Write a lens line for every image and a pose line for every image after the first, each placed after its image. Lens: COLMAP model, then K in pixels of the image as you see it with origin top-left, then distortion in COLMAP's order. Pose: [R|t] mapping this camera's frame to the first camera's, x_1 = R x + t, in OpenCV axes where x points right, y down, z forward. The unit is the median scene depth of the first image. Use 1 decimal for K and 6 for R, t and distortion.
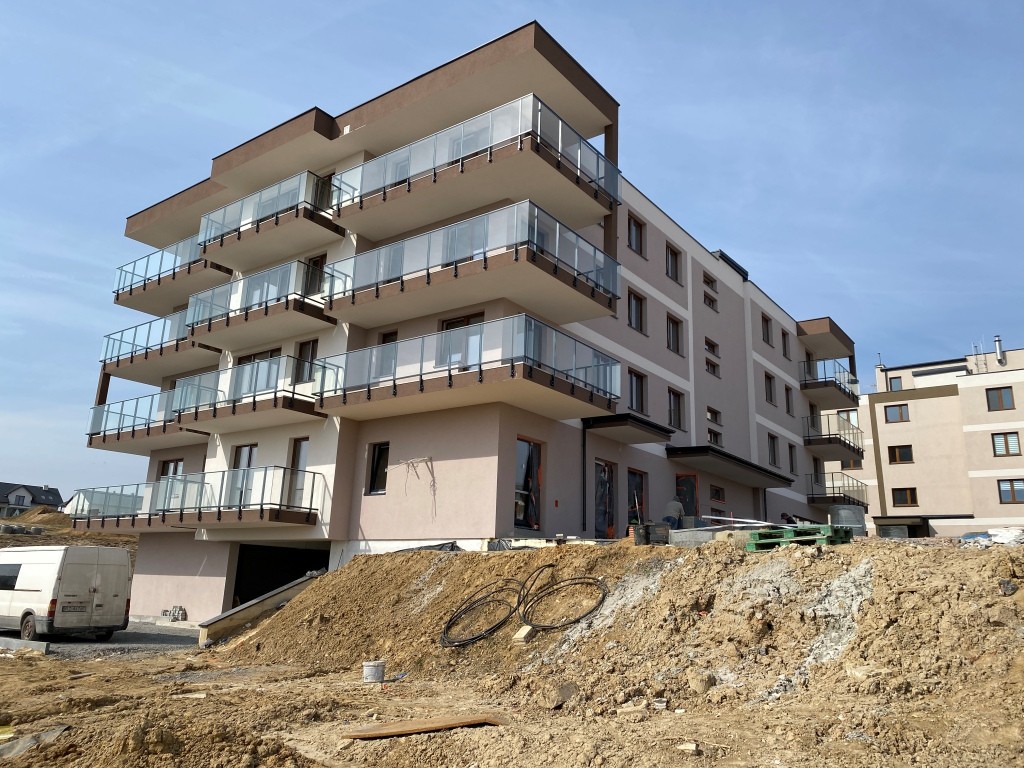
lens RADIAL K [[791.3, 0, 511.3], [0, 791.3, 383.8], [0, 0, 1]] dist [0.061762, -0.070302]
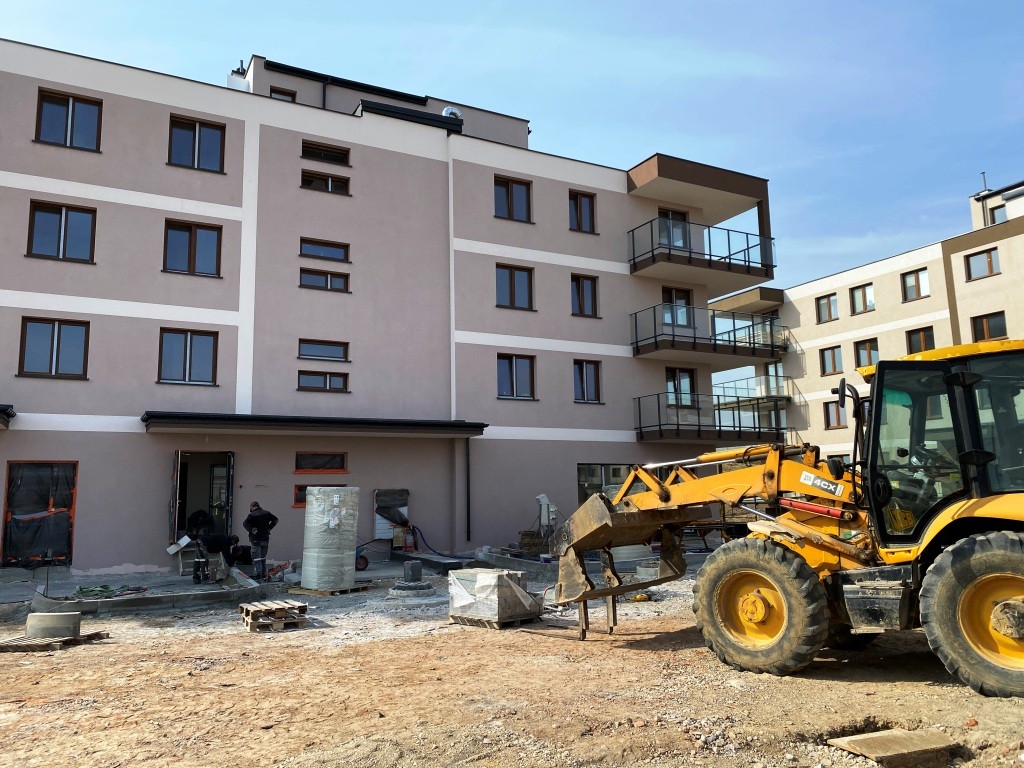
lens RADIAL K [[791.3, 0, 504.3], [0, 791.3, 384.4], [0, 0, 1]] dist [0.061762, -0.070302]
pose [[0.902887, -0.109083, -0.415808, 0.531505], [0.154102, 0.985113, 0.076184, 0.032059], [0.401308, -0.132863, 0.906256, 0.335177]]
